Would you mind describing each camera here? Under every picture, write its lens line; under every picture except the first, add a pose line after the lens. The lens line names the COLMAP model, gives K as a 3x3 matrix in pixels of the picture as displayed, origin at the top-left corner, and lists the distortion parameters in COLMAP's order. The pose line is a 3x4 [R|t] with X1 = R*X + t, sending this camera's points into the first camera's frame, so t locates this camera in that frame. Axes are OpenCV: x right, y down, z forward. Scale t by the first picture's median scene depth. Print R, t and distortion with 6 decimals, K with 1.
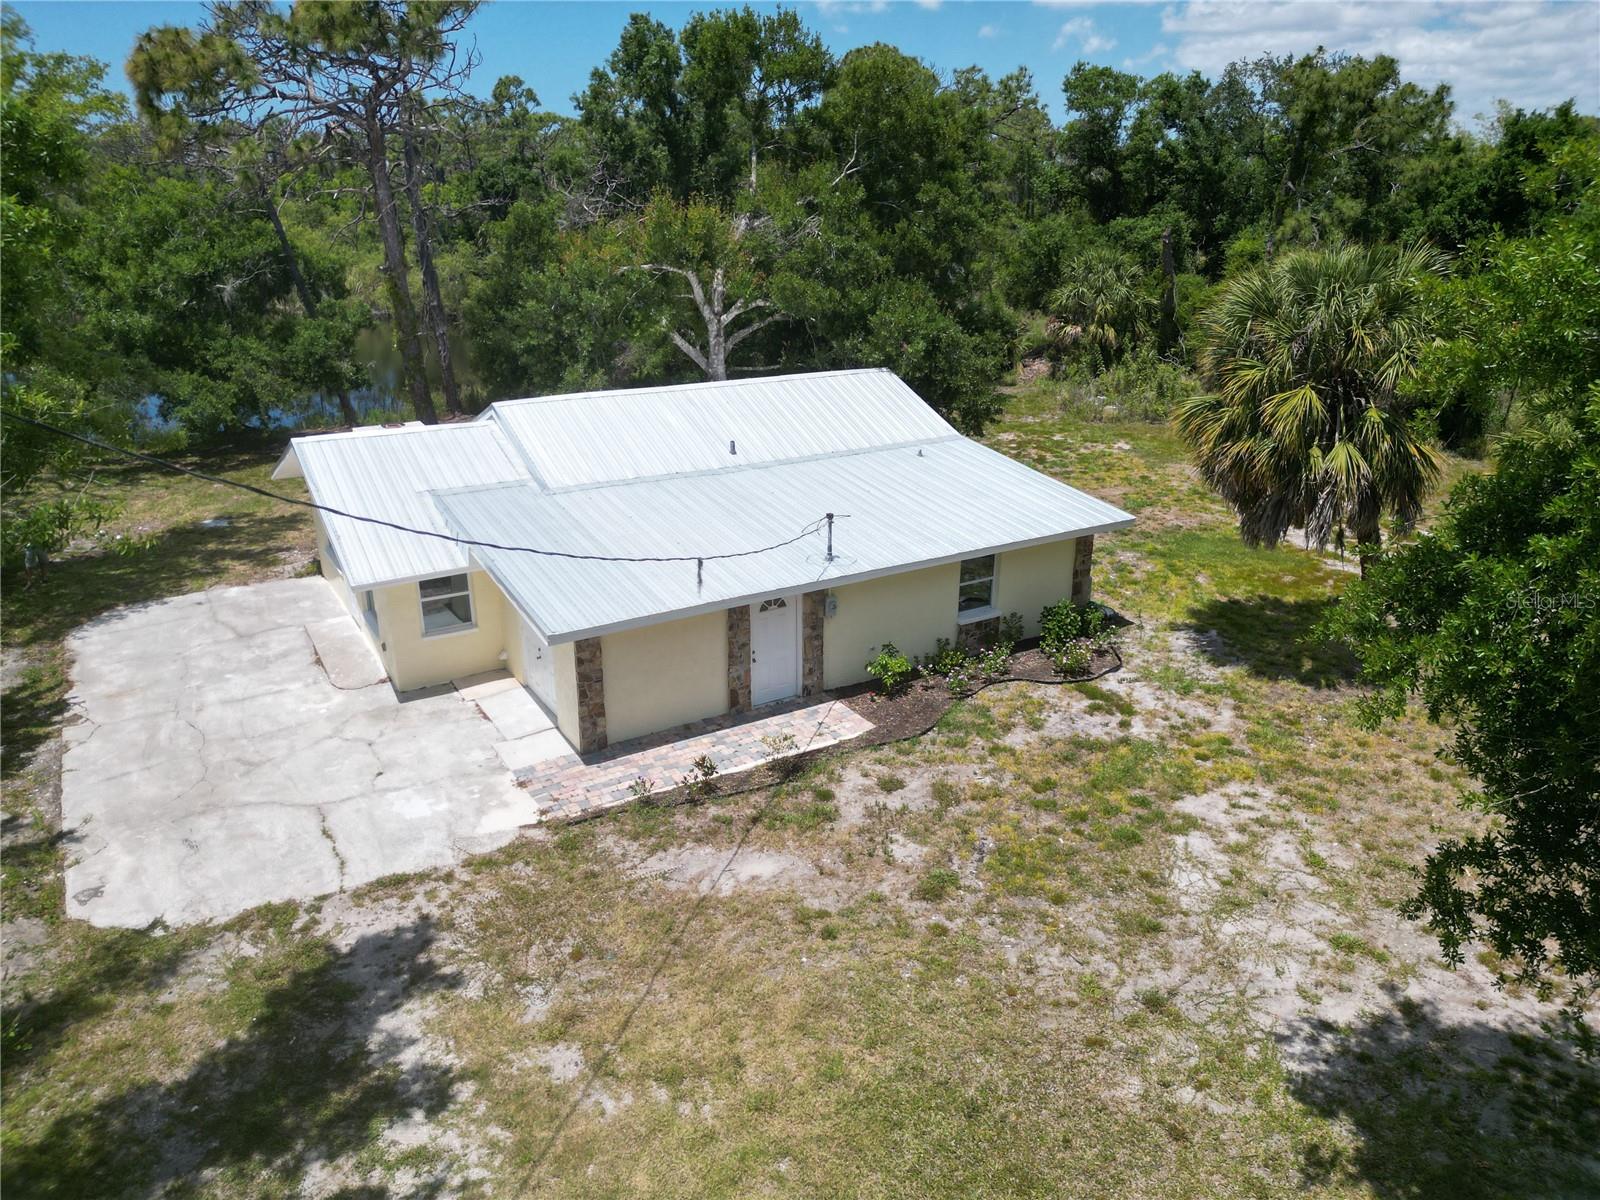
lens RADIAL K [[1129.8, 0, 800.9], [0, 1129.8, 600.5], [0, 0, 1]] dist [0.051314, -0.040849]
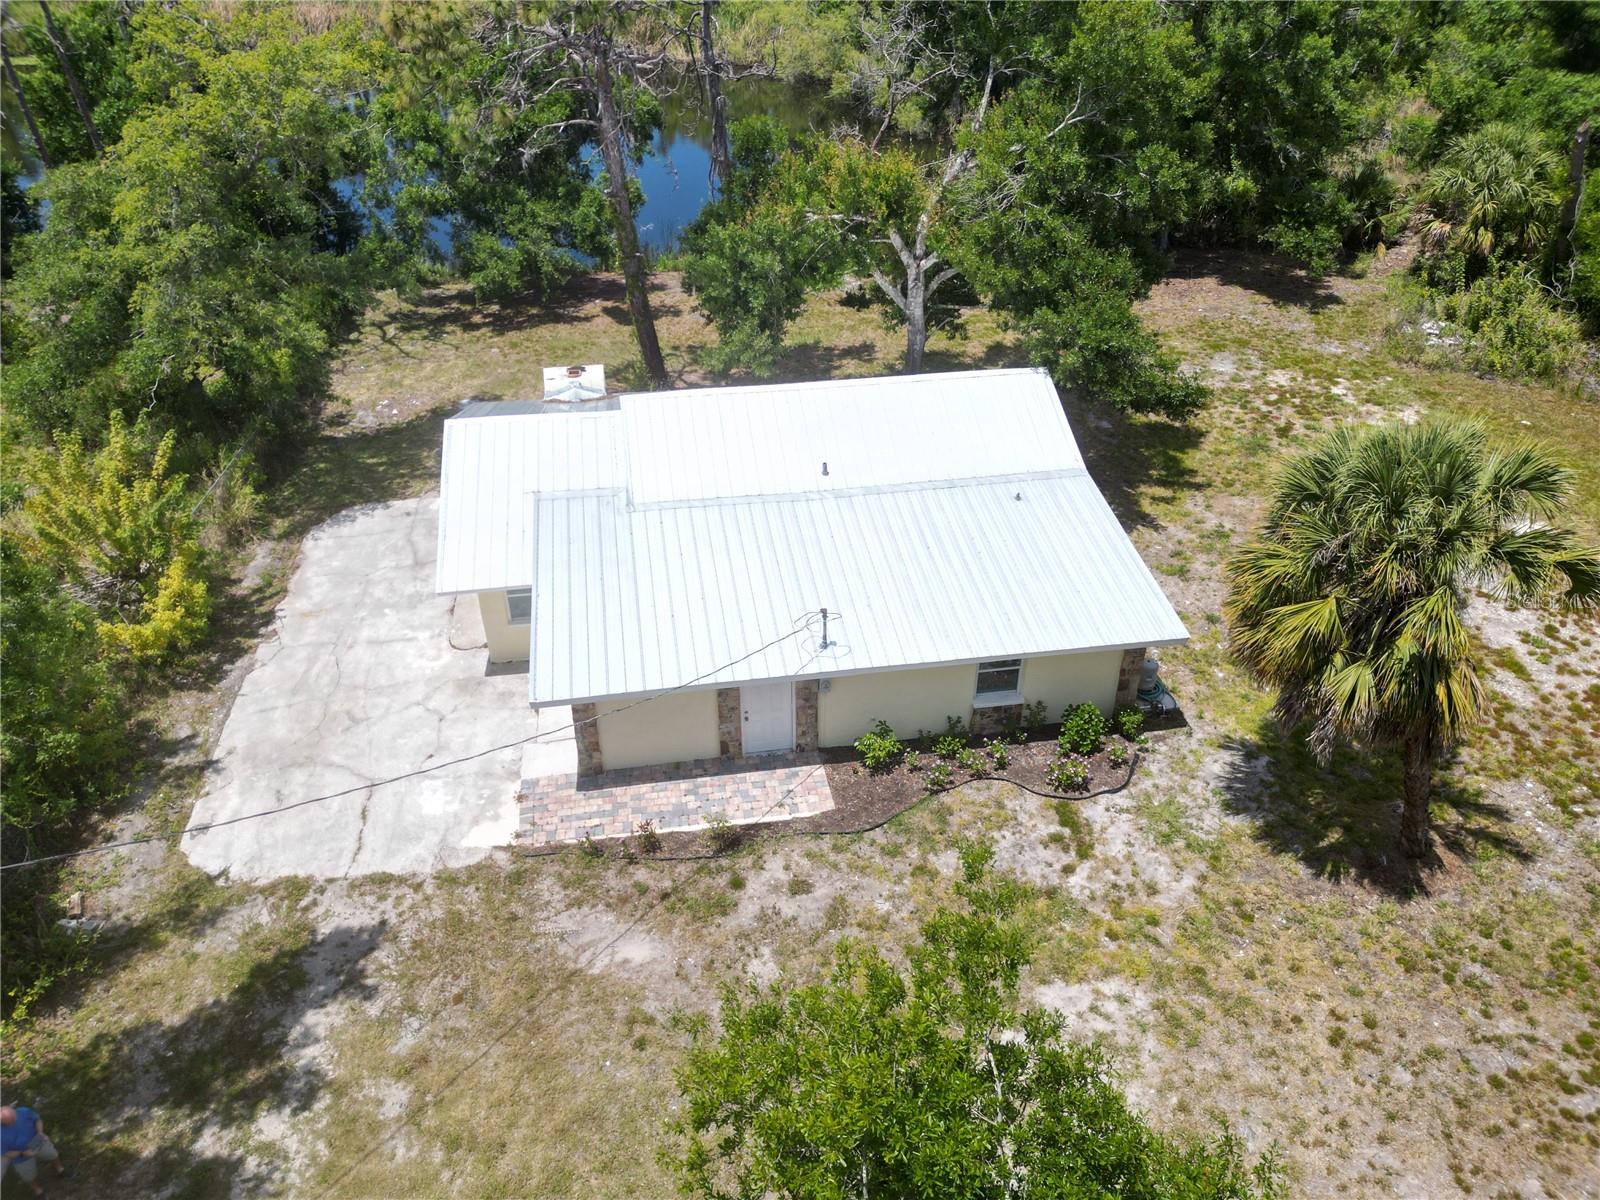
lens RADIAL K [[1129.8, 0, 800.5], [0, 1129.8, 599.4], [0, 0, 1]] dist [0.051314, -0.040849]
pose [[0.924495, 0.209666, -0.318354, 0.350372], [-0.126133, 0.956360, 0.263566, -0.374250], [0.359722, -0.203510, 0.910595, 0.038613]]
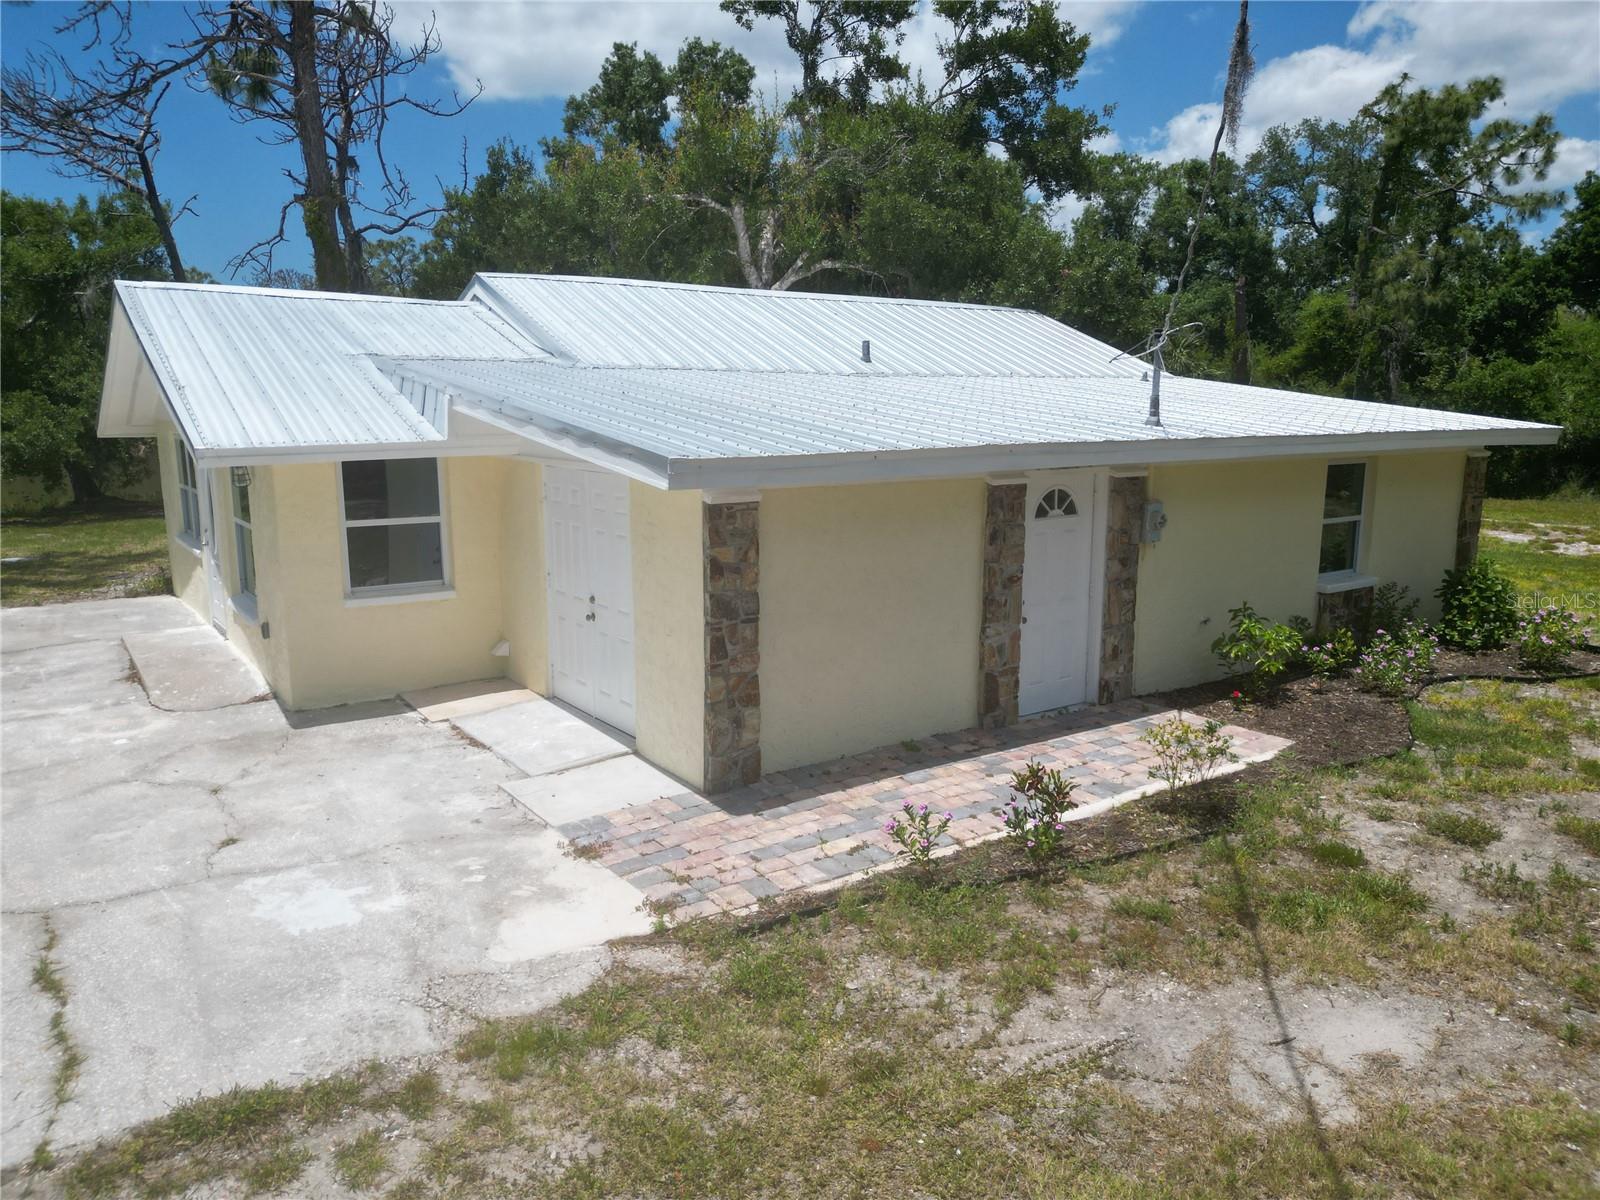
lens RADIAL K [[1129.8, 0, 794.4], [0, 1129.8, 594.7], [0, 0, 1]] dist [0.051314, -0.040849]
pose [[0.997714, -0.012839, 0.066354, -0.184007], [0.024637, 0.983325, -0.180181, 0.136569], [-0.062935, 0.181404, 0.981393, 0.539758]]
